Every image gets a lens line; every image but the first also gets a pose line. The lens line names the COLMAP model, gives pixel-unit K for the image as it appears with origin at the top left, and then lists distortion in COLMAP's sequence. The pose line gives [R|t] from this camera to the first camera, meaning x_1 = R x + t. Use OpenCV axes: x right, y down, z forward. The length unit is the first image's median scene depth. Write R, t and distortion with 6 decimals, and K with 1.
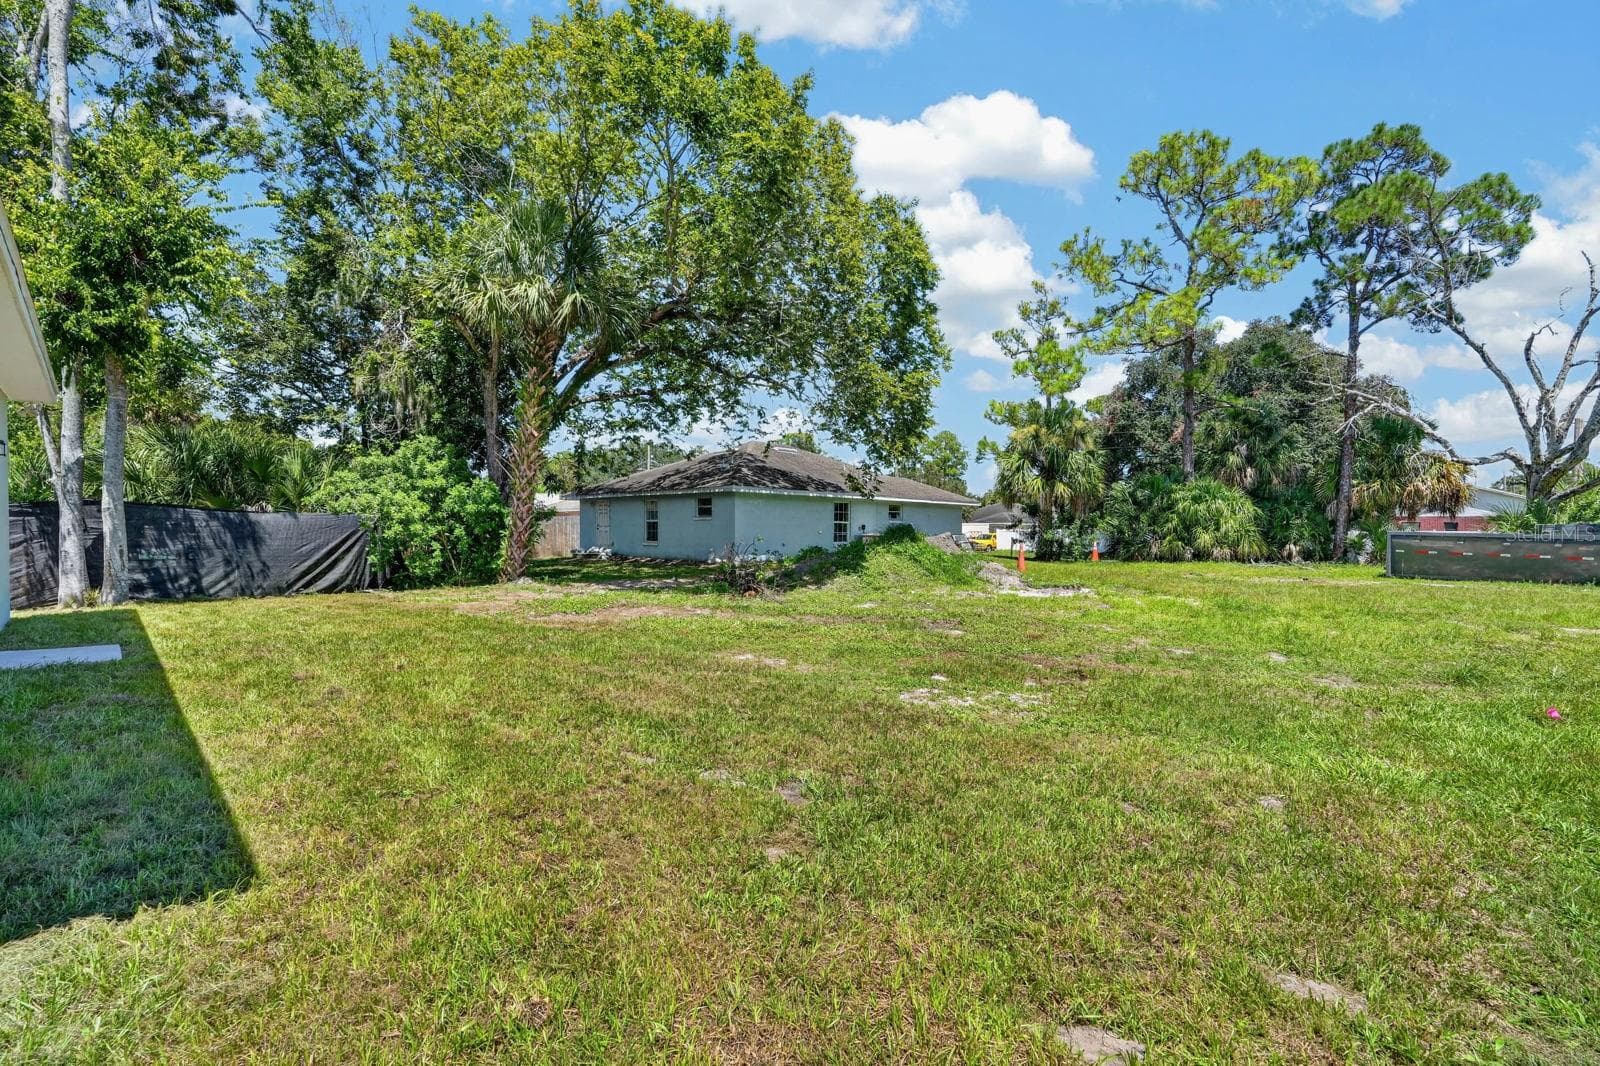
lens RADIAL K [[723.3, 0, 802.5], [0, 723.3, 548.6], [0, 0, 1]] dist [-0.000680, -0.000375]
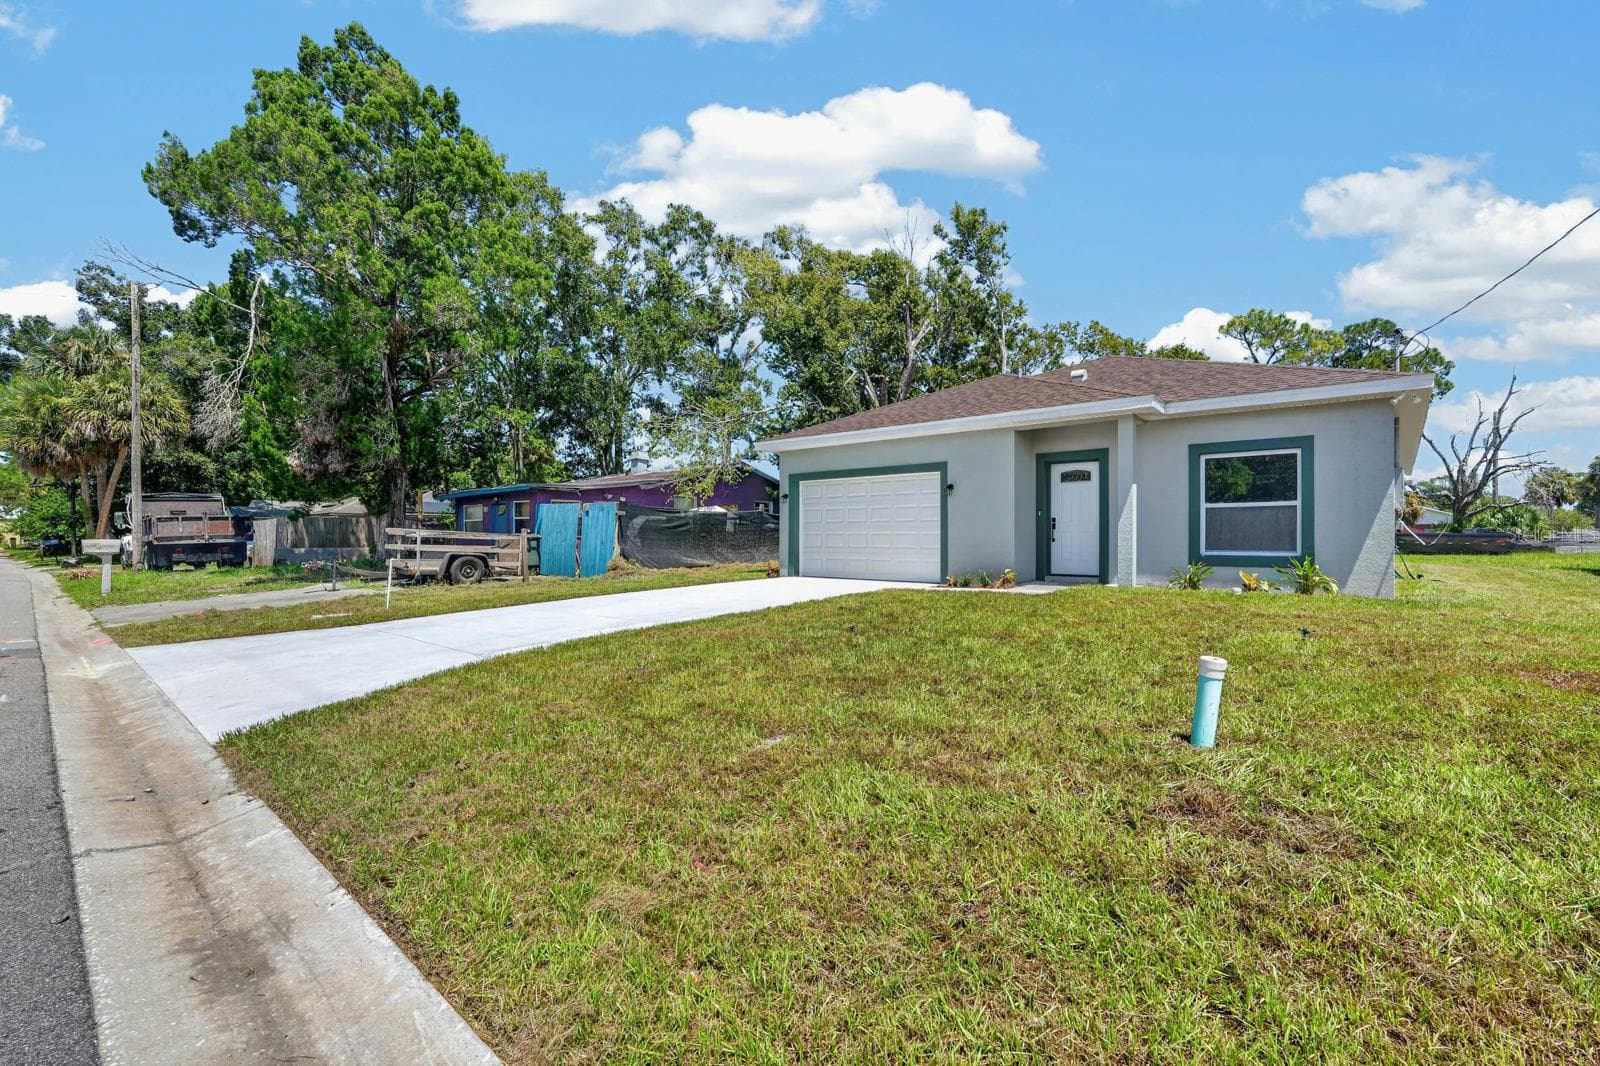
lens RADIAL K [[700.9, 0, 804.7], [0, 700.9, 534.5], [0, 0, 1]] dist [-0.008895, 0.003579]
pose [[0.996716, -0.002756, 0.080932, -0.916370], [0.004526, 0.999754, -0.021693, 0.016112], [-0.080852, 0.021988, 0.996484, -0.756046]]
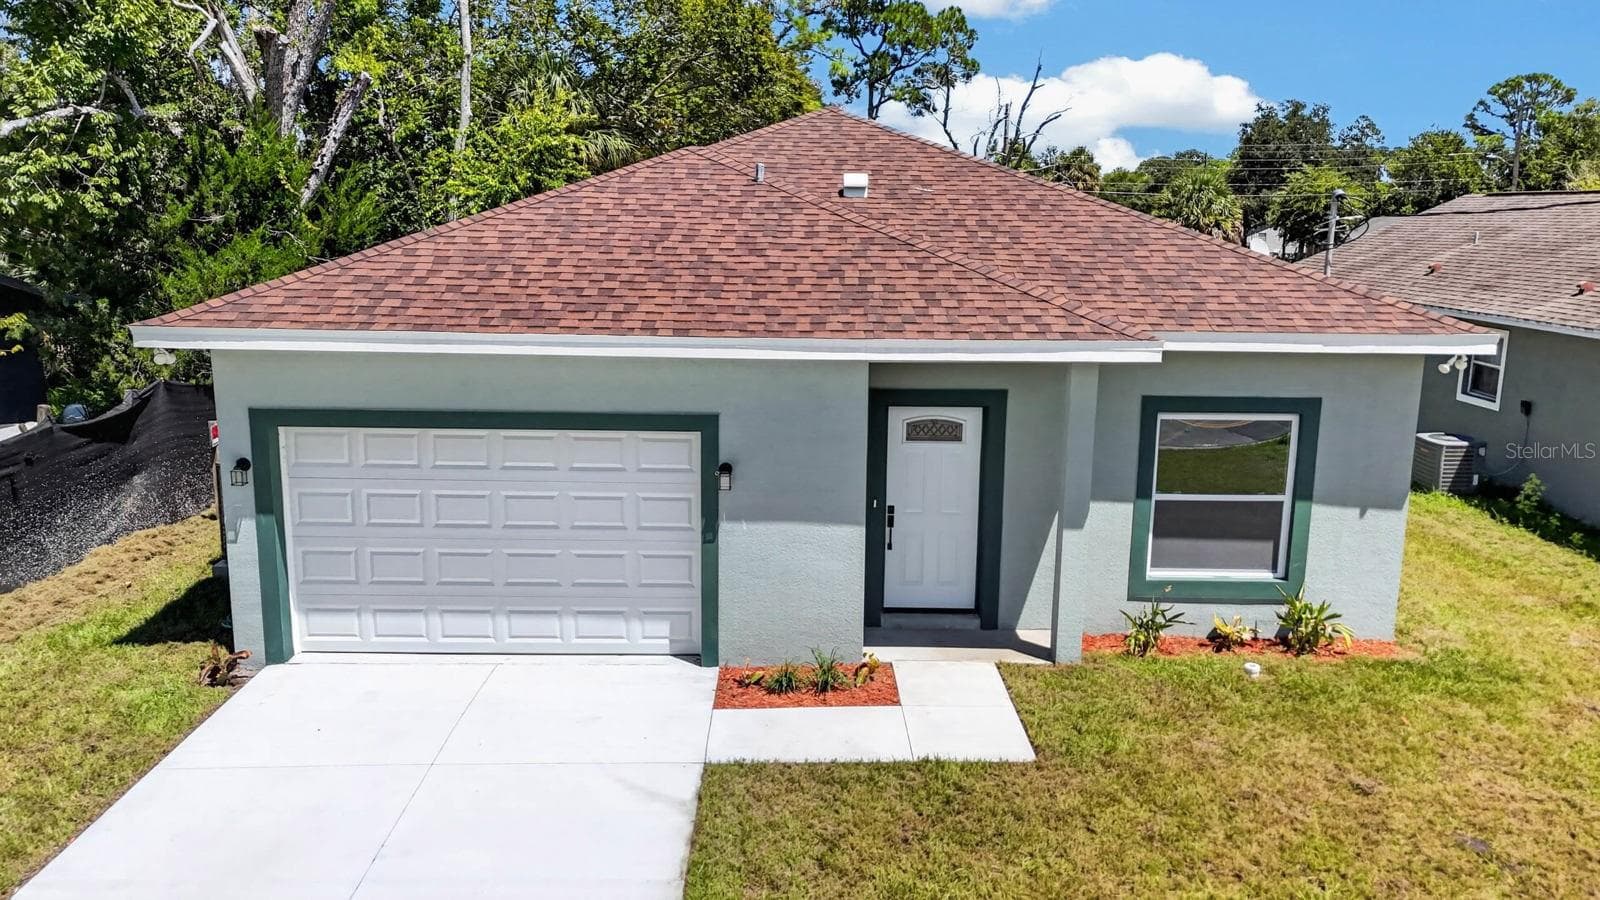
lens RADIAL K [[1177.9, 0, 801.6], [0, 1177.9, 441.9], [0, 0, 1]] dist [0.068627, -0.043953]
pose [[0.707796, -0.131450, 0.694079, -1.032193], [0.001090, 0.982737, 0.185007, -0.117755], [-0.706416, -0.130191, 0.695720, -0.543045]]
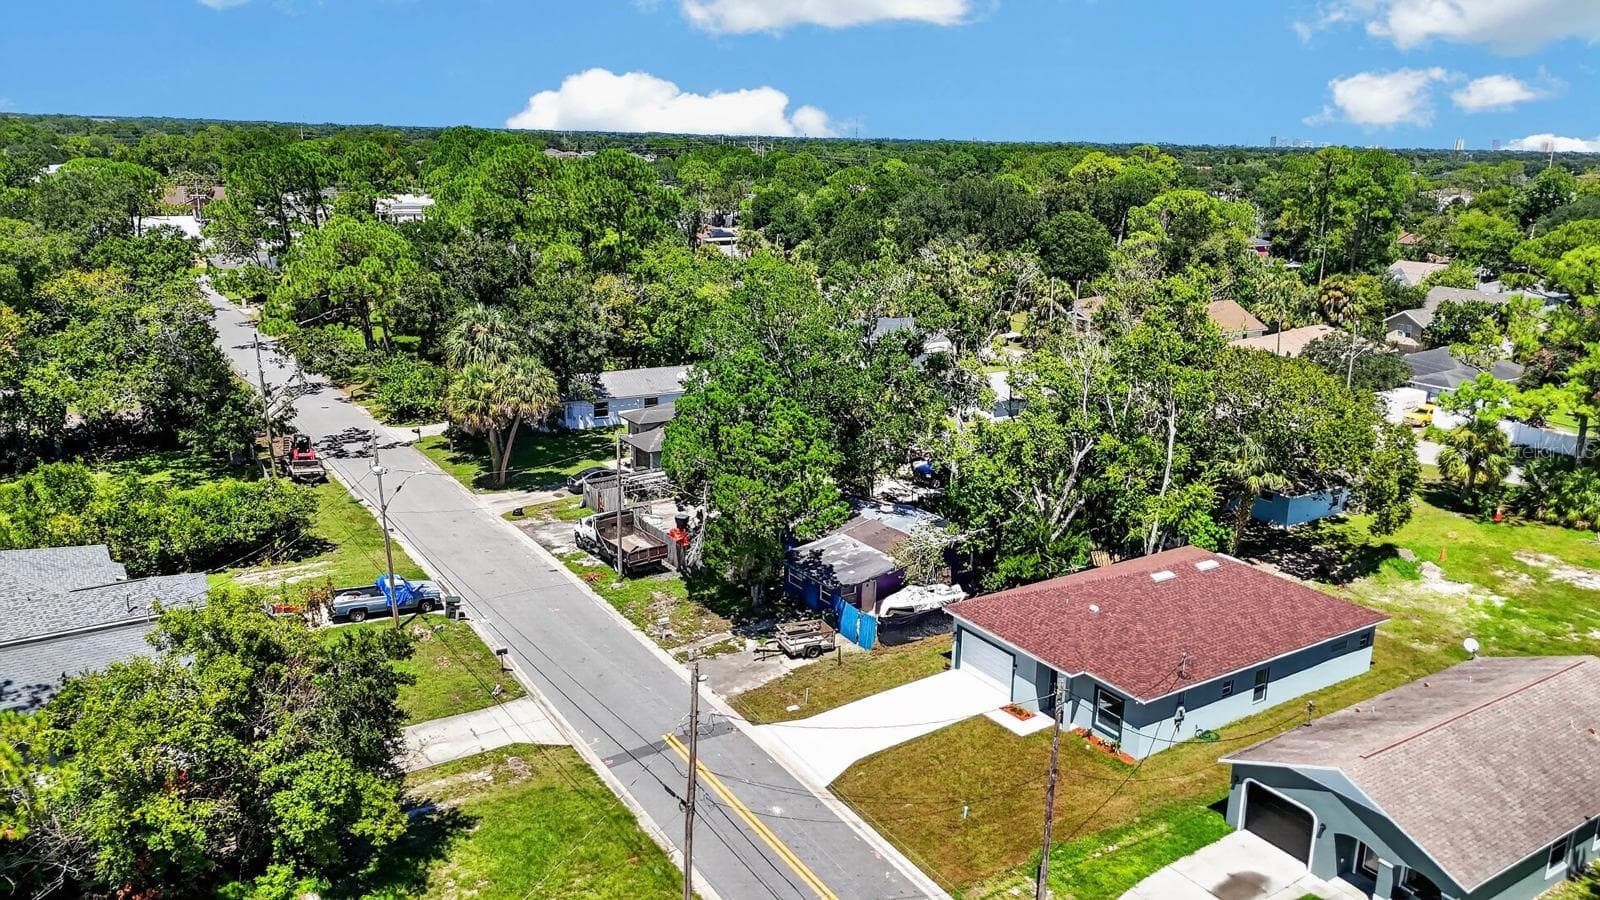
lens RADIAL K [[1177.9, 0, 803.5], [0, 1177.9, 449.5], [0, 0, 1]] dist [0.068627, -0.043953]
pose [[0.975719, 0.061804, -0.210126, -0.712184], [-0.009380, 0.970274, 0.241829, -0.922491], [0.218826, -0.233986, 0.947294, -2.254626]]
